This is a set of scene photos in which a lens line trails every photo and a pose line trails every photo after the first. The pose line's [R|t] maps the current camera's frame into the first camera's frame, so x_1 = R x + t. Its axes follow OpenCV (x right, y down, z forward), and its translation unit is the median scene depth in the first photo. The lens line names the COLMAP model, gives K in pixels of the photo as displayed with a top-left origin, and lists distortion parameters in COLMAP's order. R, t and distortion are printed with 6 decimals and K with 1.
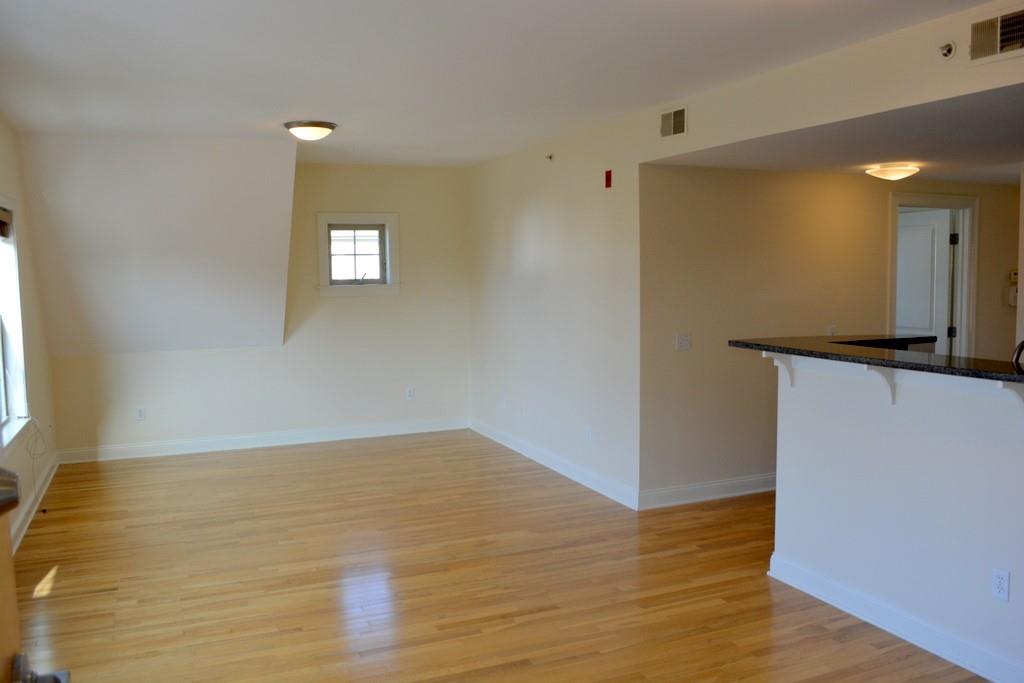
lens RADIAL K [[832.0, 0, 506.2], [0, 832.0, 339.5], [0, 0, 1]] dist [-0.082335, 0.011257]
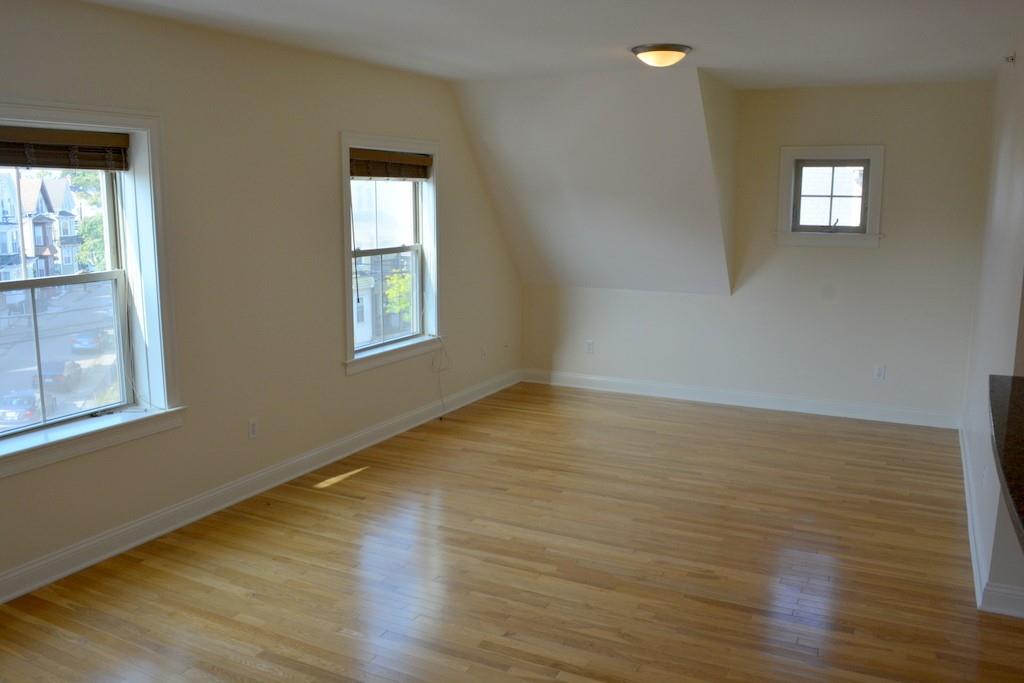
lens RADIAL K [[832.0, 0, 506.2], [0, 832.0, 339.5], [0, 0, 1]] dist [-0.082335, 0.011257]
pose [[0.640023, 0.141993, -0.755121, 0.362940], [-0.077168, 0.989686, 0.120695, -0.049034], [0.764471, -0.018976, 0.644379, 0.312765]]
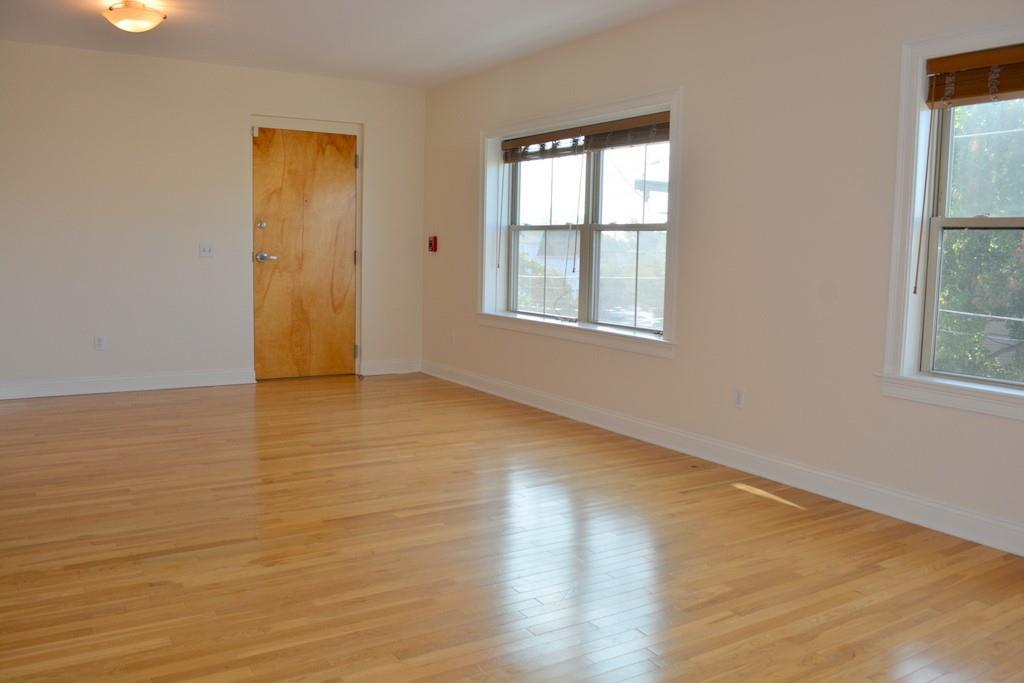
lens RADIAL K [[832.0, 0, 506.2], [0, 832.0, 339.5], [0, 0, 1]] dist [-0.082335, 0.011257]
pose [[-0.987786, 0.008016, -0.155608, -0.096546], [-0.022392, 0.981007, 0.192677, -0.039925], [0.154197, 0.193808, -0.968845, 1.414094]]
